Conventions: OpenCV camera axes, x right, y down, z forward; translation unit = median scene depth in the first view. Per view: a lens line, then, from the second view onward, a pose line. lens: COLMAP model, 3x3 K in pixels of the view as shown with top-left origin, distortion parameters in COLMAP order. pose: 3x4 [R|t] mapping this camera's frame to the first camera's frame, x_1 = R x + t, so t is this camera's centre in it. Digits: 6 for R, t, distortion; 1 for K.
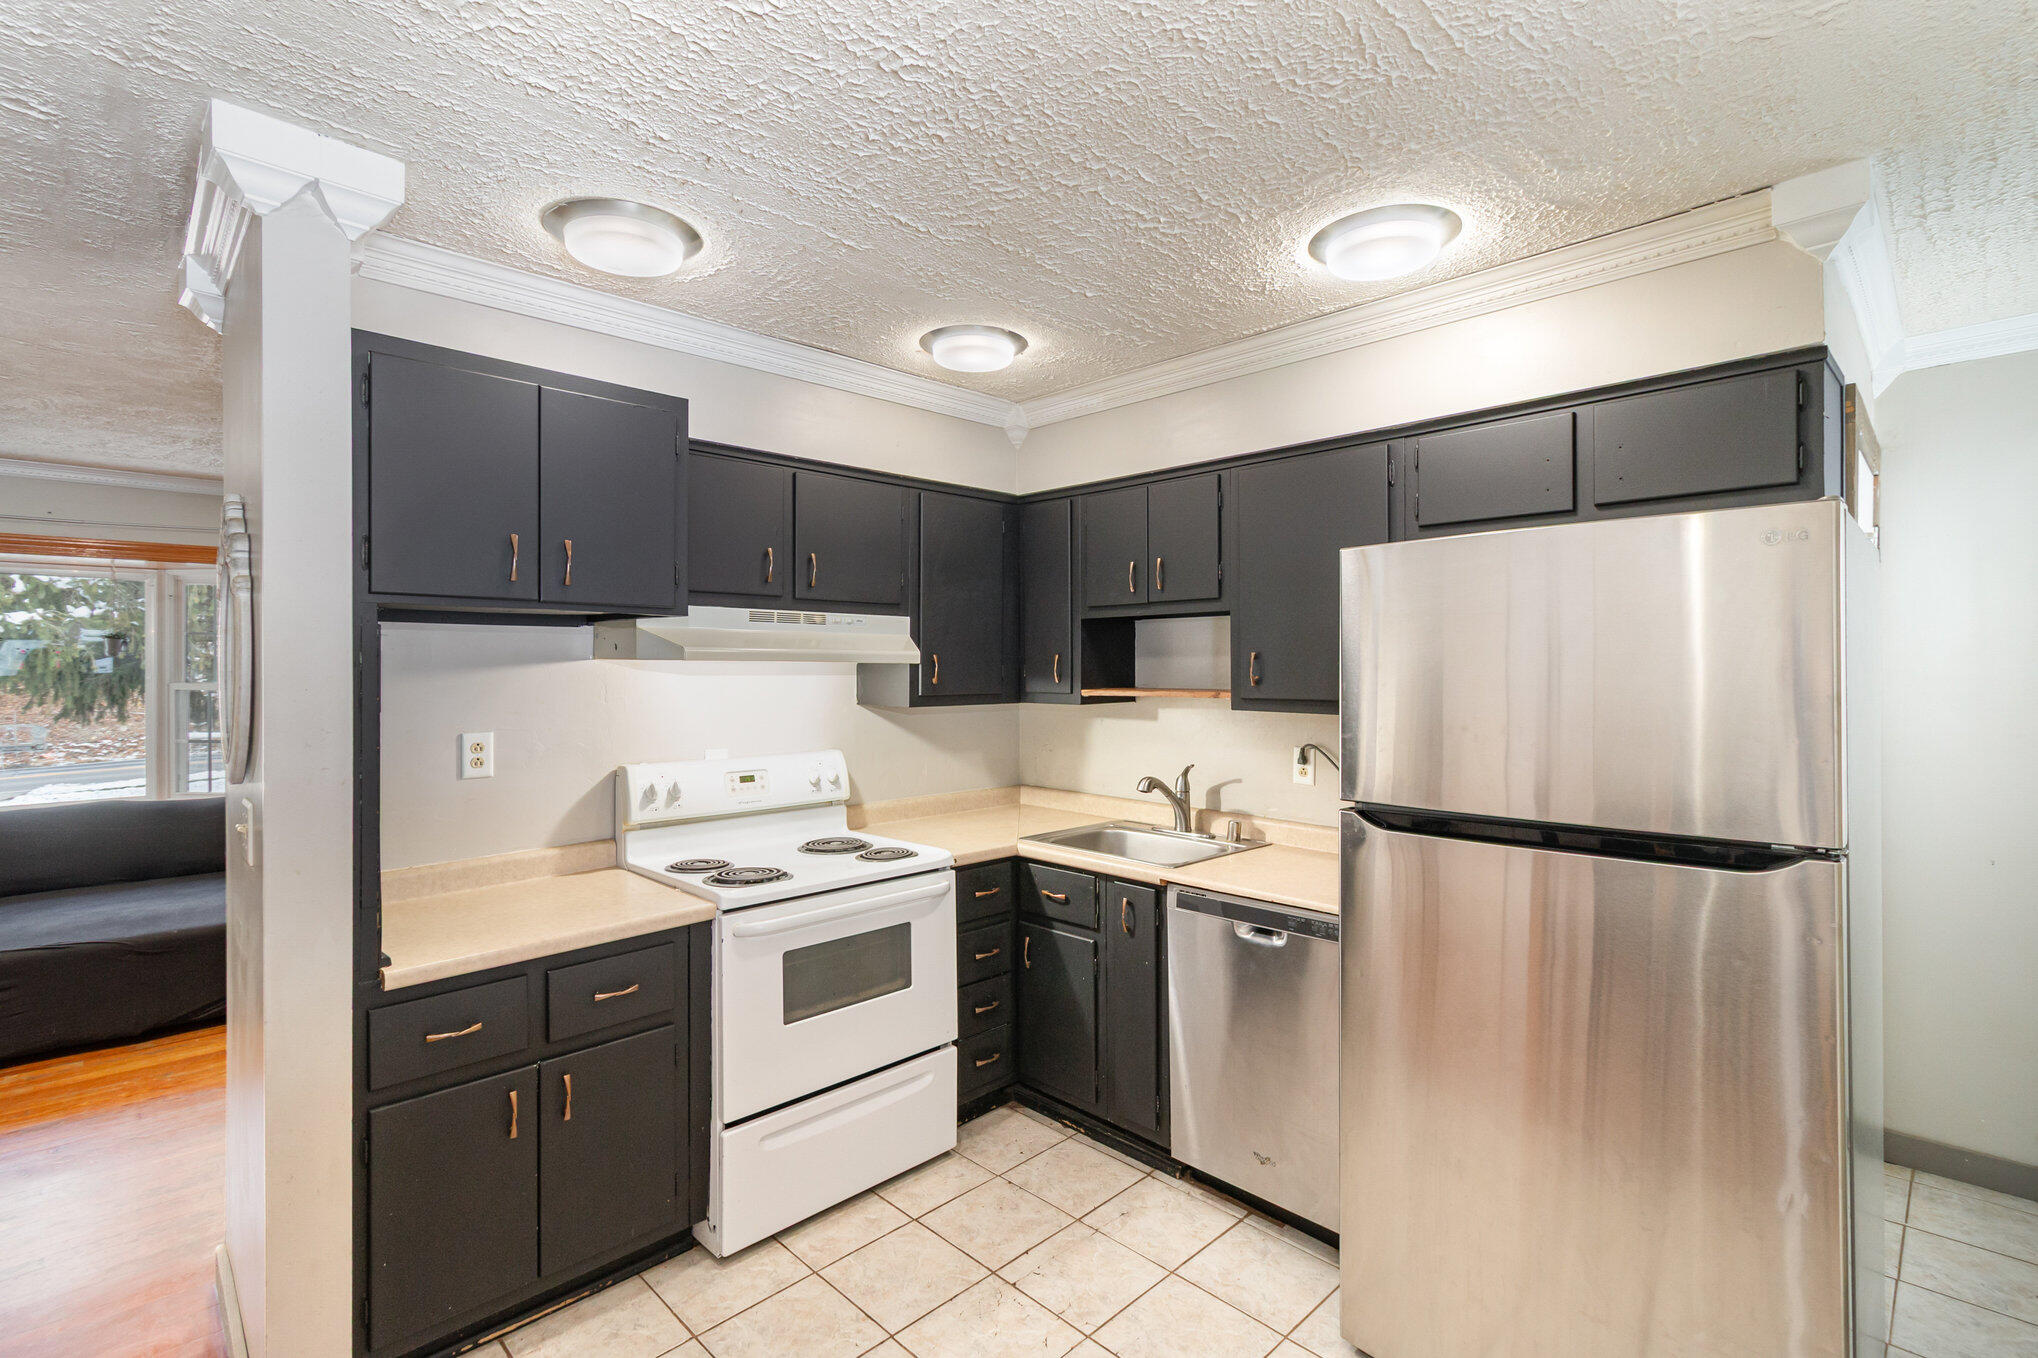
lens RADIAL K [[935.8, 0, 1016.0], [0, 935.8, 670.8], [0, 0, 1]] dist [0.001195, 0.000041]
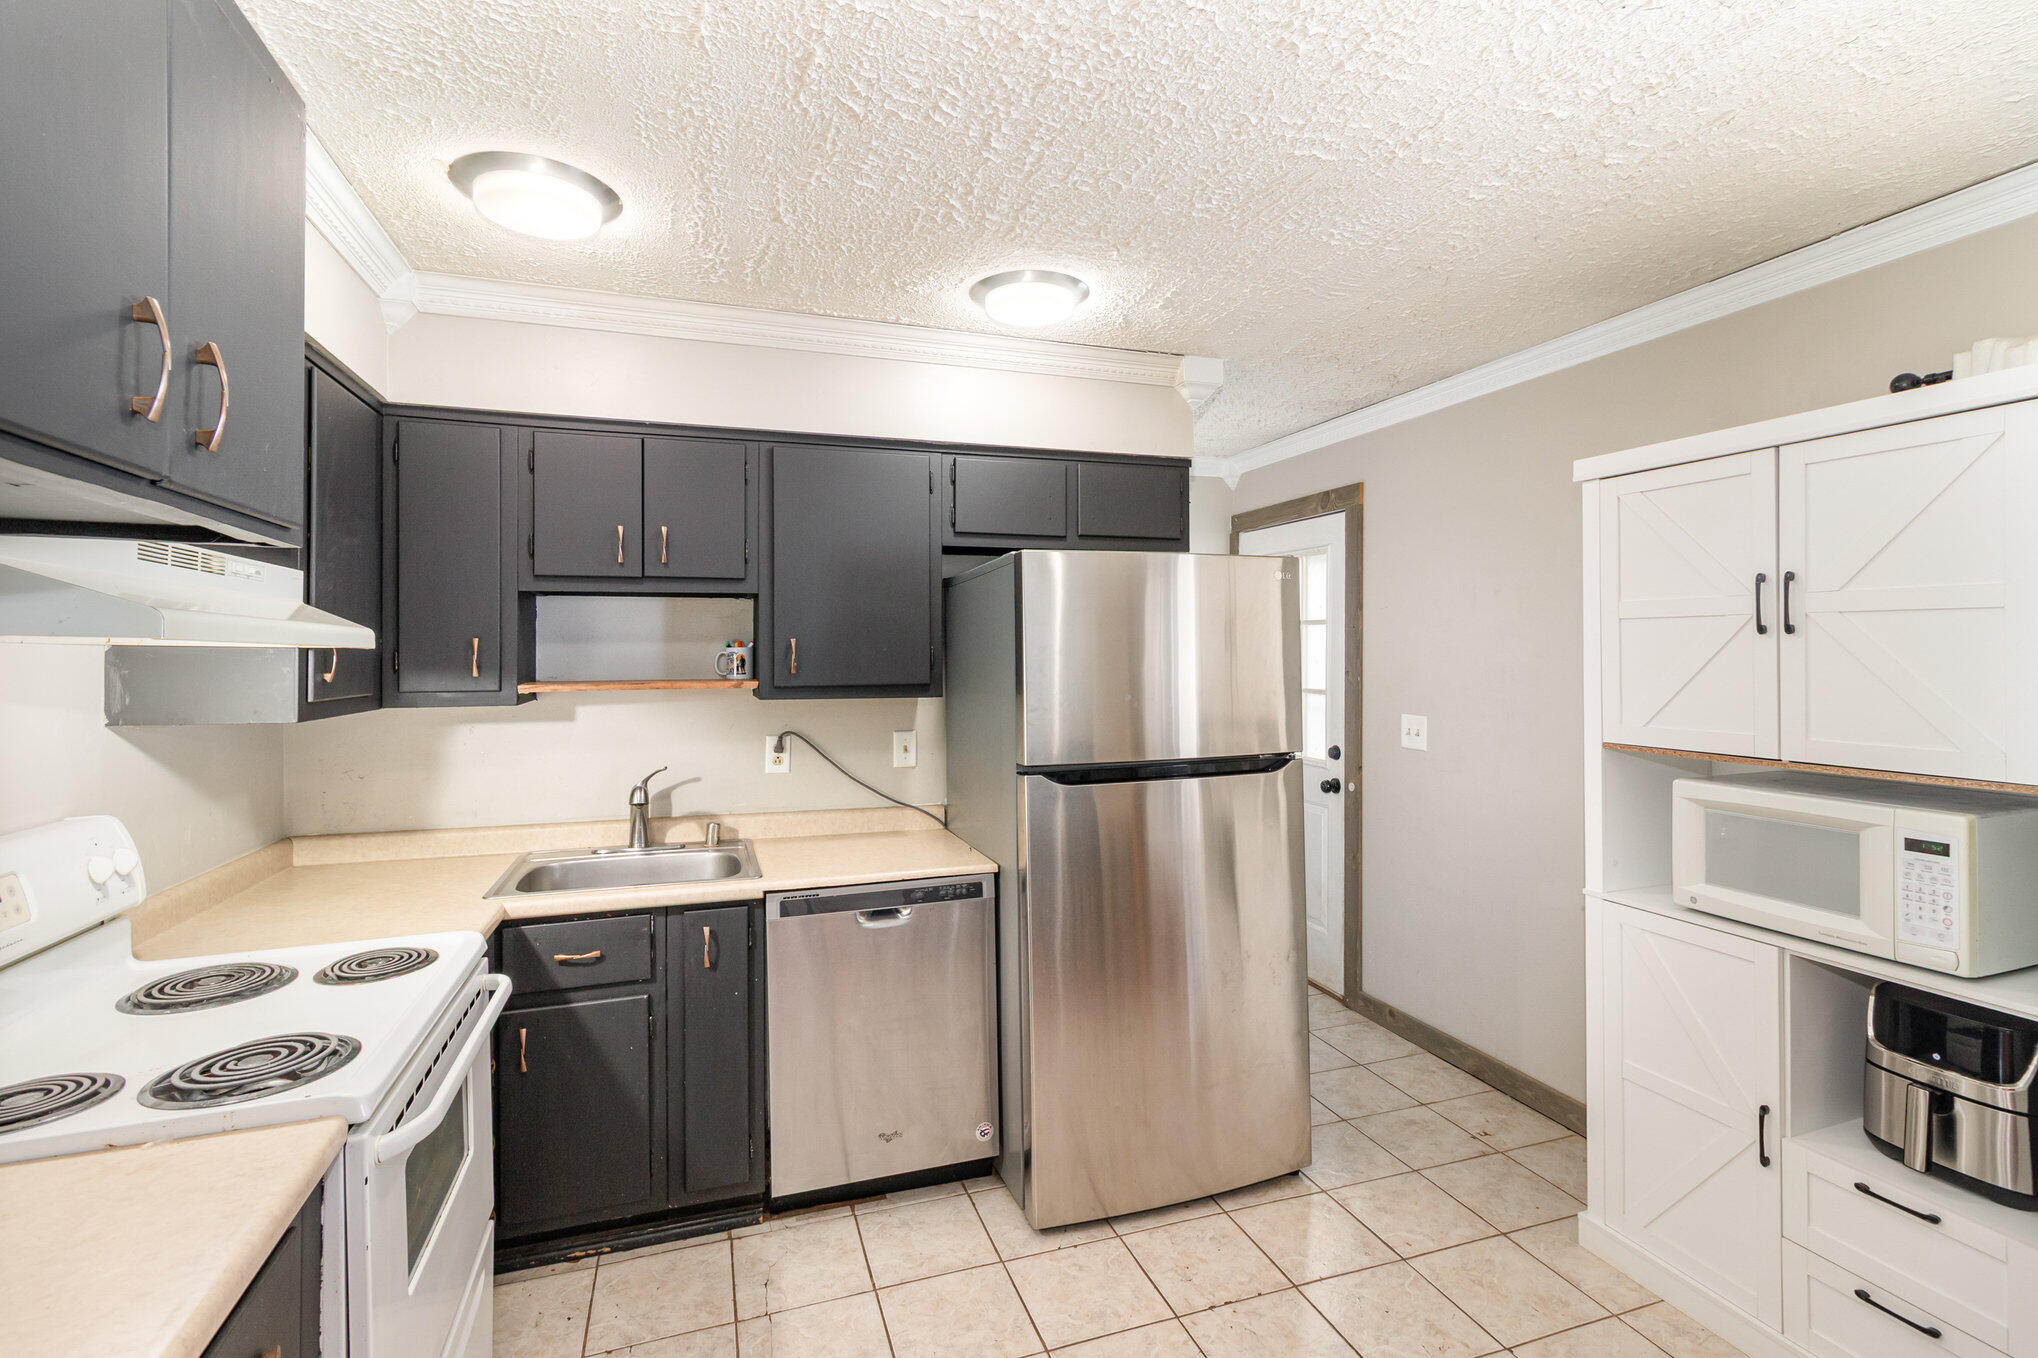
lens RADIAL K [[944.1, 0, 1019.5], [0, 944.1, 655.6], [0, 0, 1]] dist [0.004581, 0.000379]
pose [[0.432575, -0.002147, 0.901595, -0.487337], [0.009027, 0.999957, -0.001950, 0.001836], [-0.901553, 0.008982, 0.432576, 0.343549]]
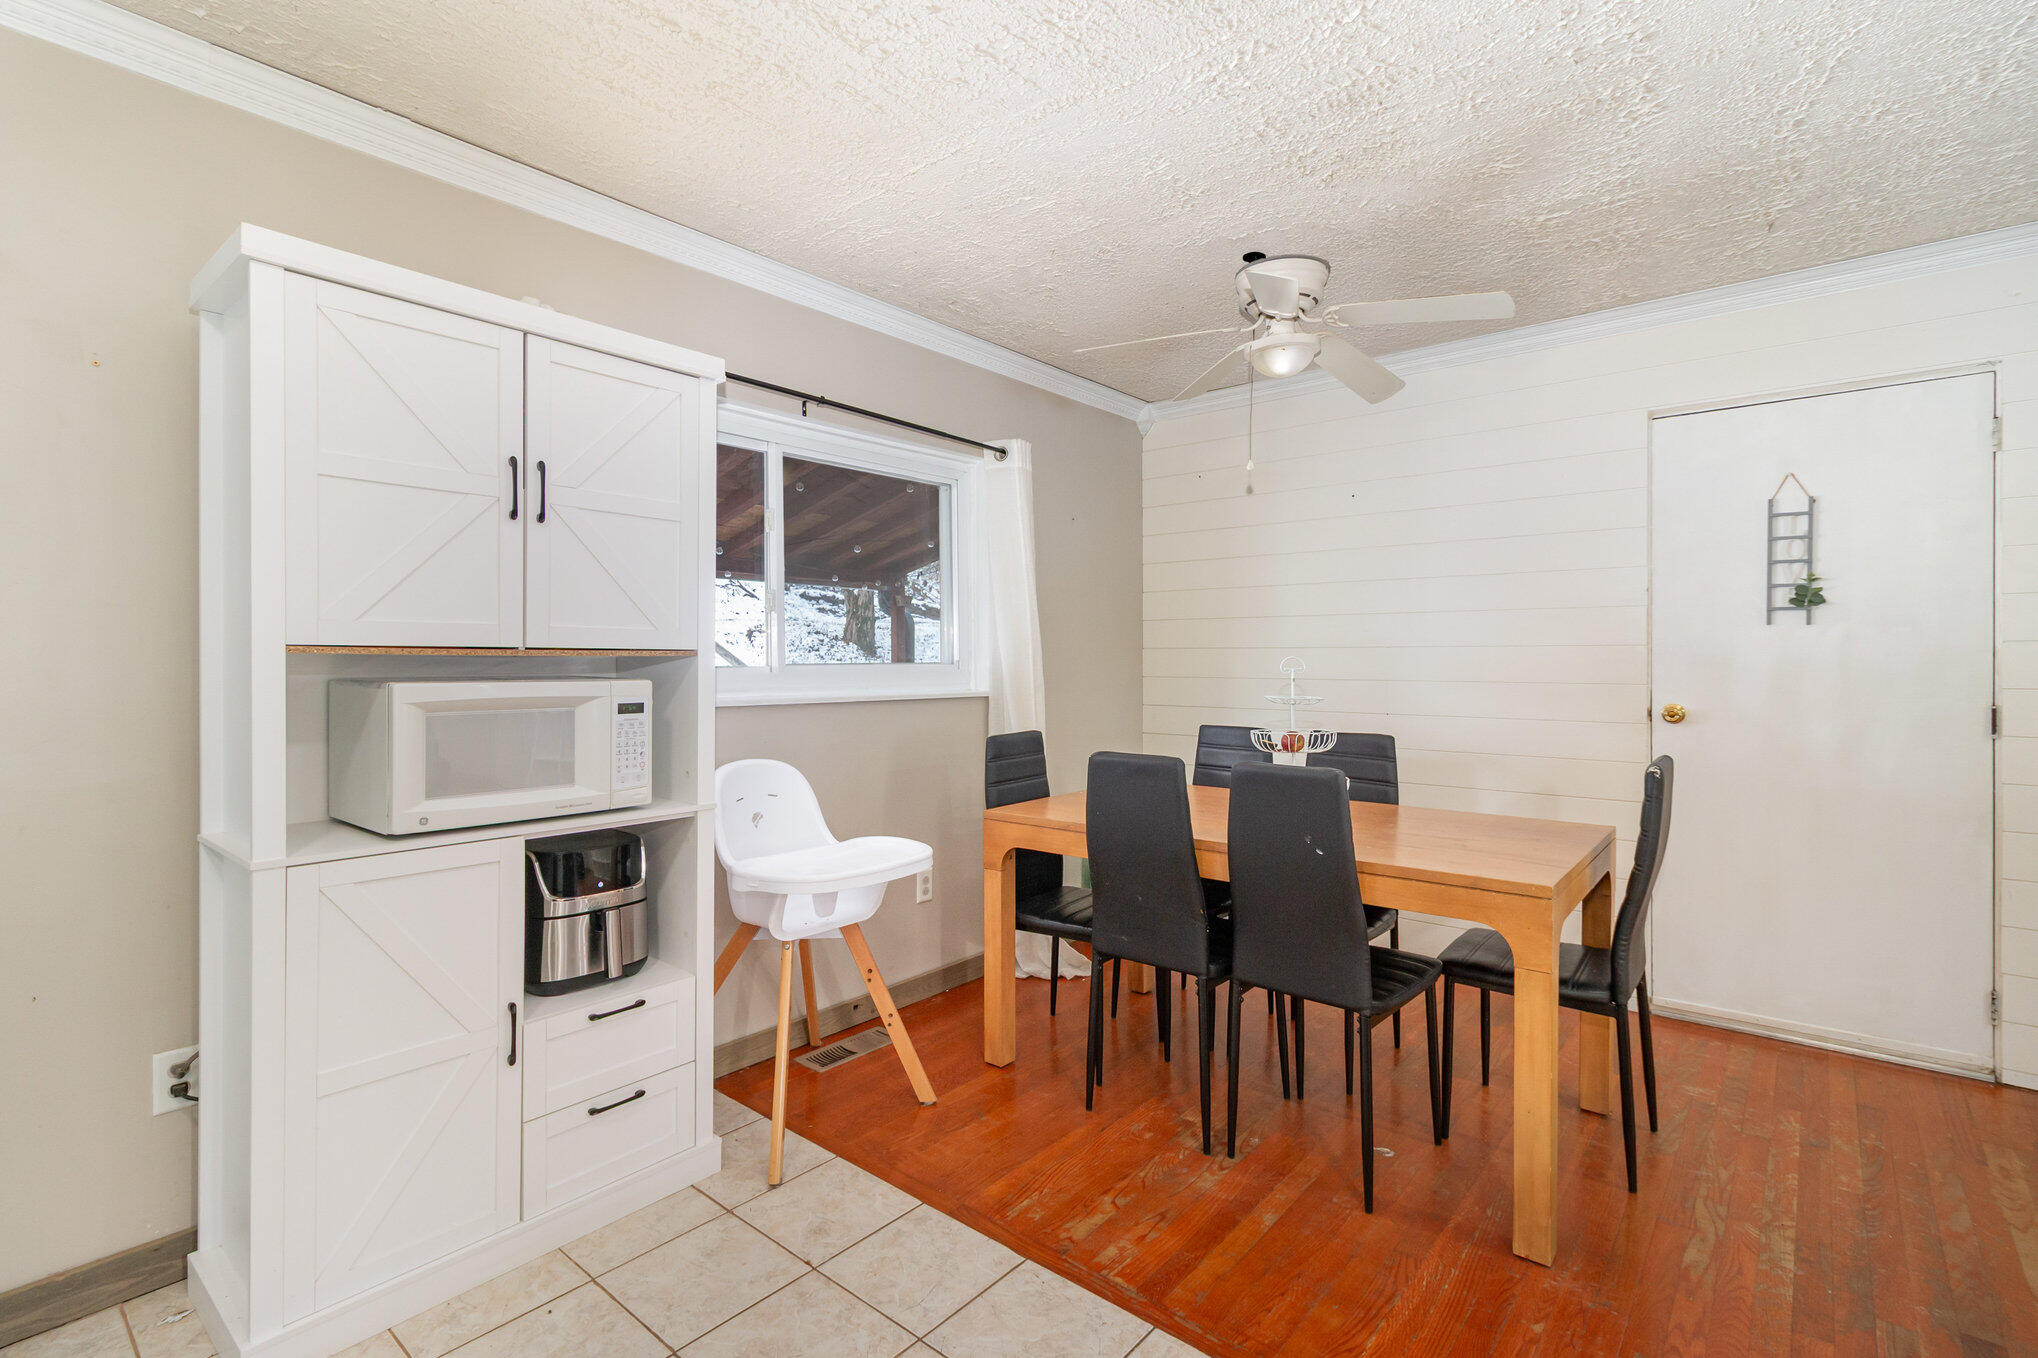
lens RADIAL K [[944.1, 0, 1019.5], [0, 944.1, 655.6], [0, 0, 1]] dist [0.004581, 0.000379]
pose [[-0.996374, -0.004487, -0.084961, 0.041486], [-0.005337, 0.999938, 0.009777, 0.074318], [0.084912, 0.010195, -0.996336, 0.828930]]
